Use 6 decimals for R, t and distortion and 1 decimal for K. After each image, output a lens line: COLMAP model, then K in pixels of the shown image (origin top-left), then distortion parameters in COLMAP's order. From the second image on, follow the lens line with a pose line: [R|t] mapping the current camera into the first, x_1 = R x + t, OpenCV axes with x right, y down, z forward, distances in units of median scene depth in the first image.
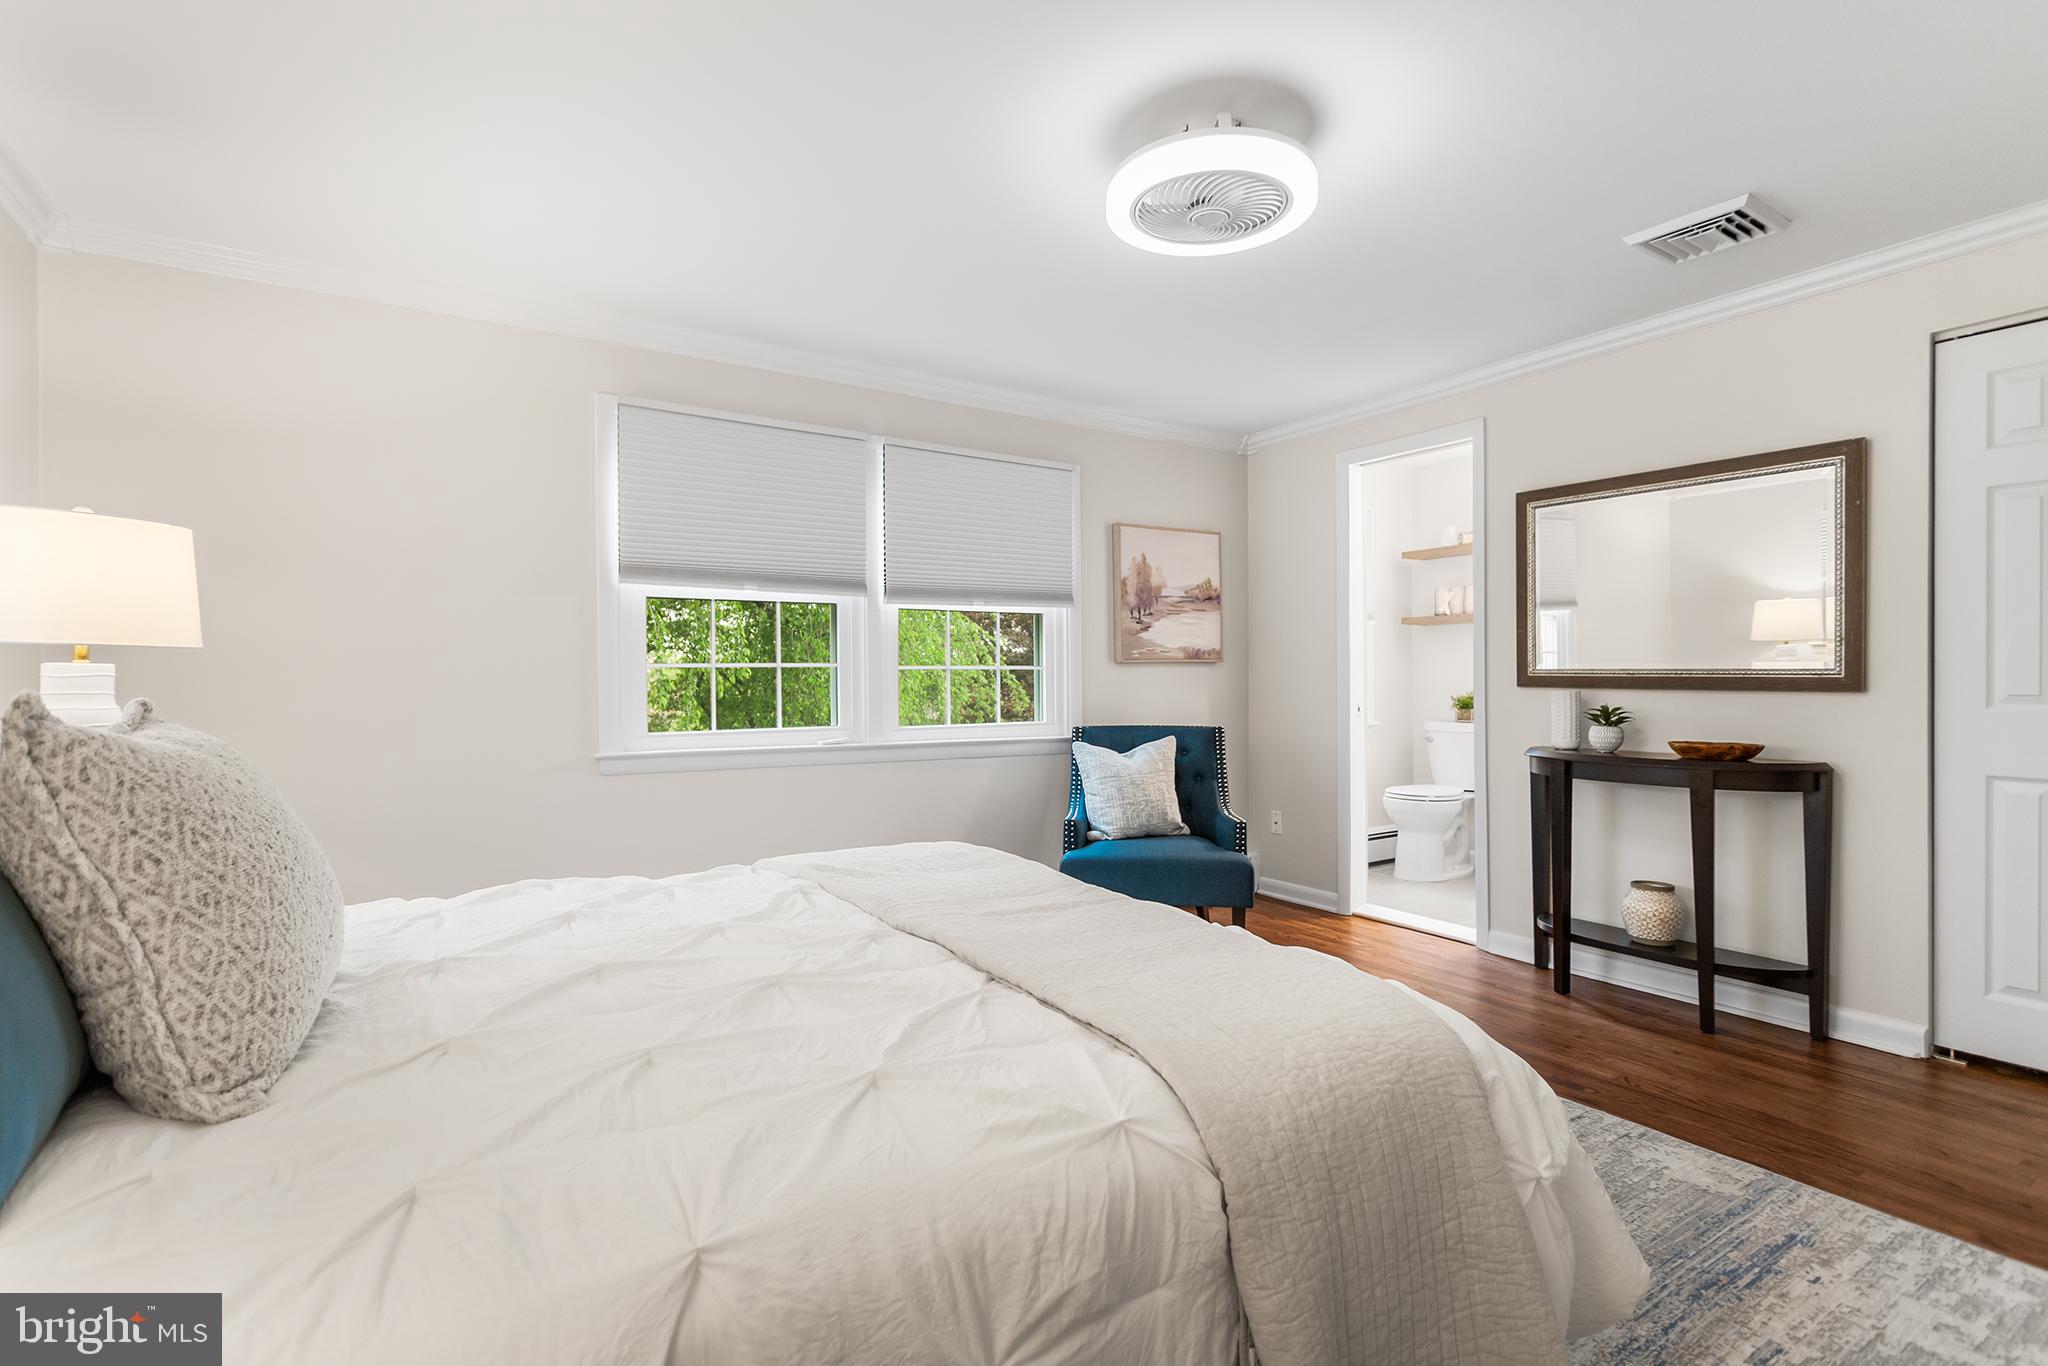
lens RADIAL K [[992.9, 0, 1024.0], [0, 992.9, 683.0], [0, 0, 1]] dist [0.000033, -0.000312]
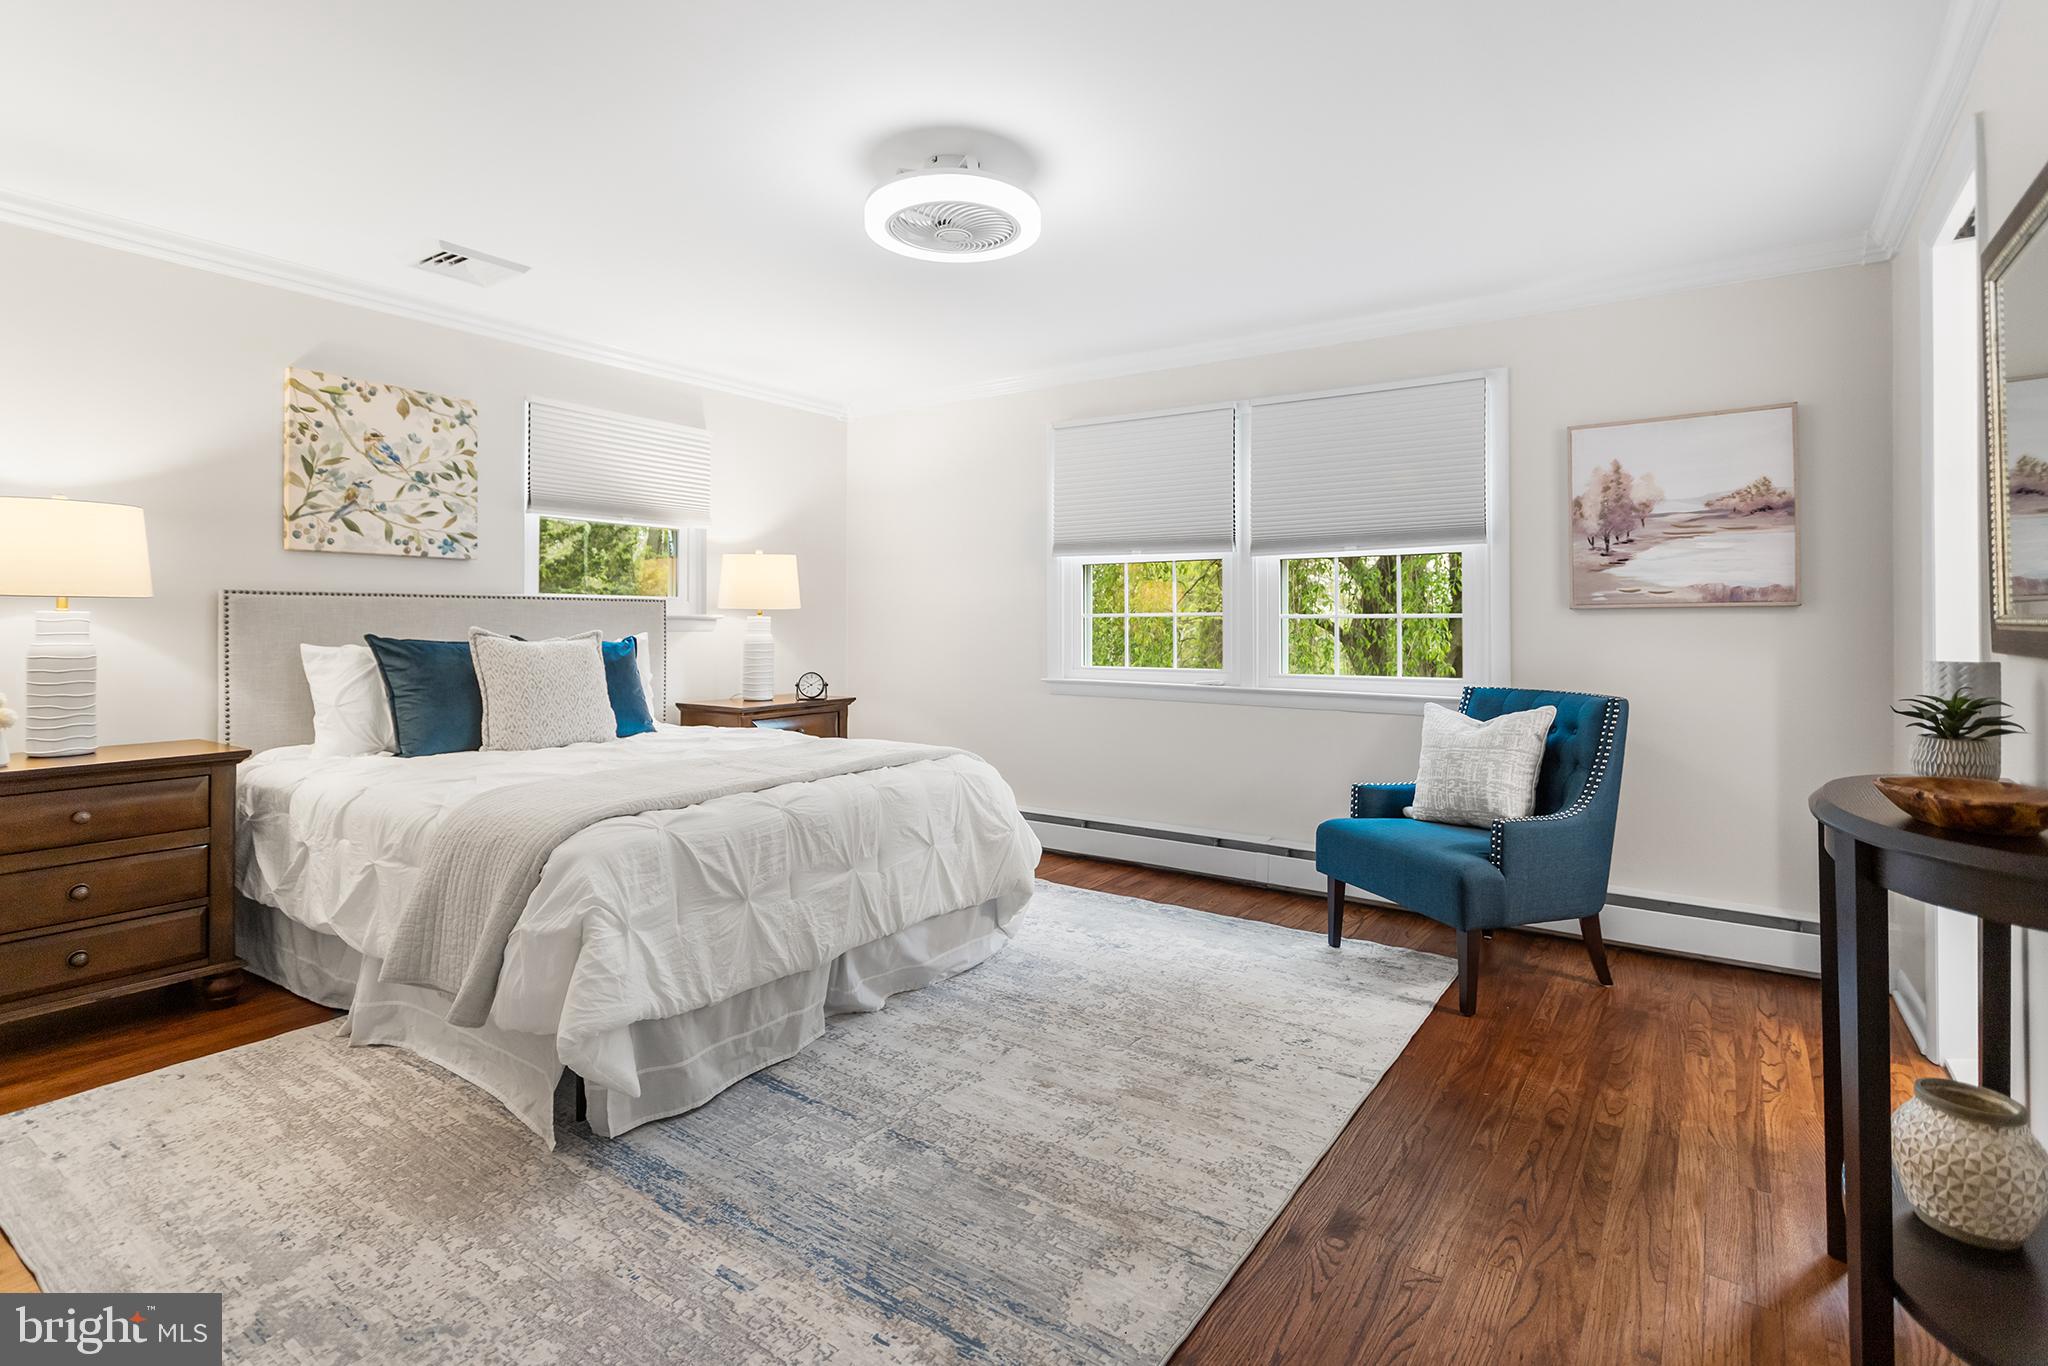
lens RADIAL K [[1021.9, 0, 1021.5], [0, 1021.9, 608.0], [0, 0, 1]] dist [0.002382, 0.000338]
pose [[0.361528, -0.009109, -0.932317, 0.674968], [-0.009470, 0.999865, -0.013441, -0.006474], [0.932313, 0.013688, 0.361393, 0.318918]]
